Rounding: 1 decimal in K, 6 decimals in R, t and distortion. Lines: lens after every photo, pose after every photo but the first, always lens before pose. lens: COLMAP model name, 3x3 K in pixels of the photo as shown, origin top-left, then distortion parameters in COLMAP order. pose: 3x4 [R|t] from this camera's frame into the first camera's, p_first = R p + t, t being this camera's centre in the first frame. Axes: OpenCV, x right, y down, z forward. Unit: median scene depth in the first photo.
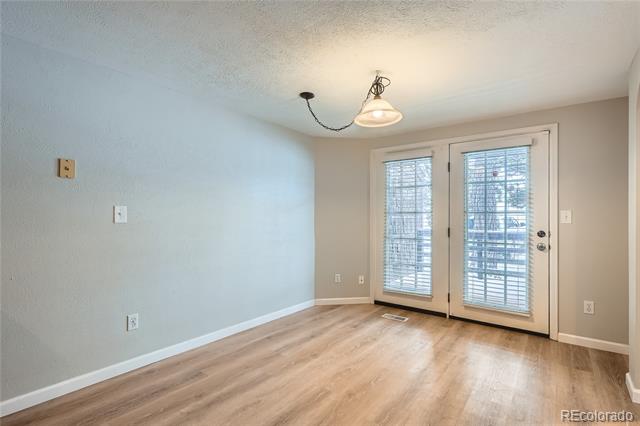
lens RADIAL K [[307.8, 0, 319.1], [0, 307.8, 214.4], [0, 0, 1]] dist [-0.004651, 0.002303]
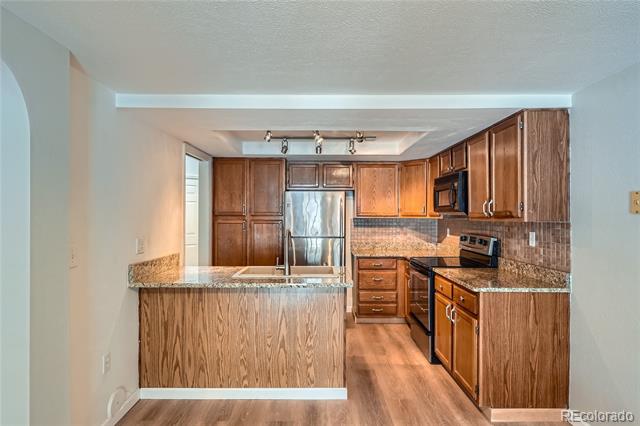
lens RADIAL K [[367.6, 0, 327.0], [0, 367.6, 216.8], [0, 0, 1]] dist [0.005634, -0.002078]
pose [[-0.773643, -0.001126, -0.633620, 0.275297], [0.000015, 0.999998, -0.001796, -0.068250], [0.633621, -0.001399, -0.773642, 0.767963]]
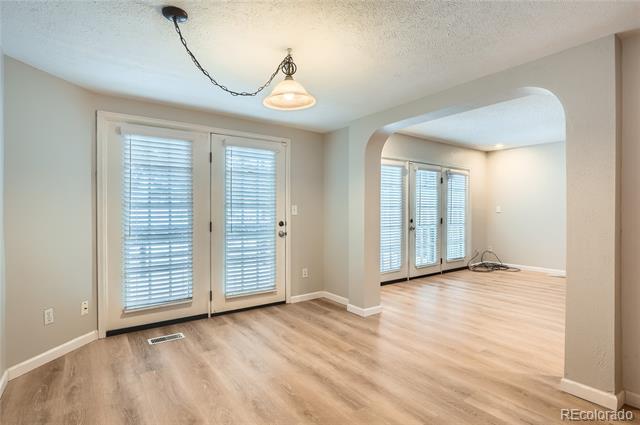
lens RADIAL K [[323.2, 0, 314.6], [0, 323.2, 211.9], [0, 0, 1]] dist [-0.004100, 0.002373]
pose [[0.284622, -0.004308, 0.958630, -0.473356], [-0.008581, 0.999938, 0.007041, 0.003773], [-0.958601, -0.010230, 0.284568, 0.444201]]
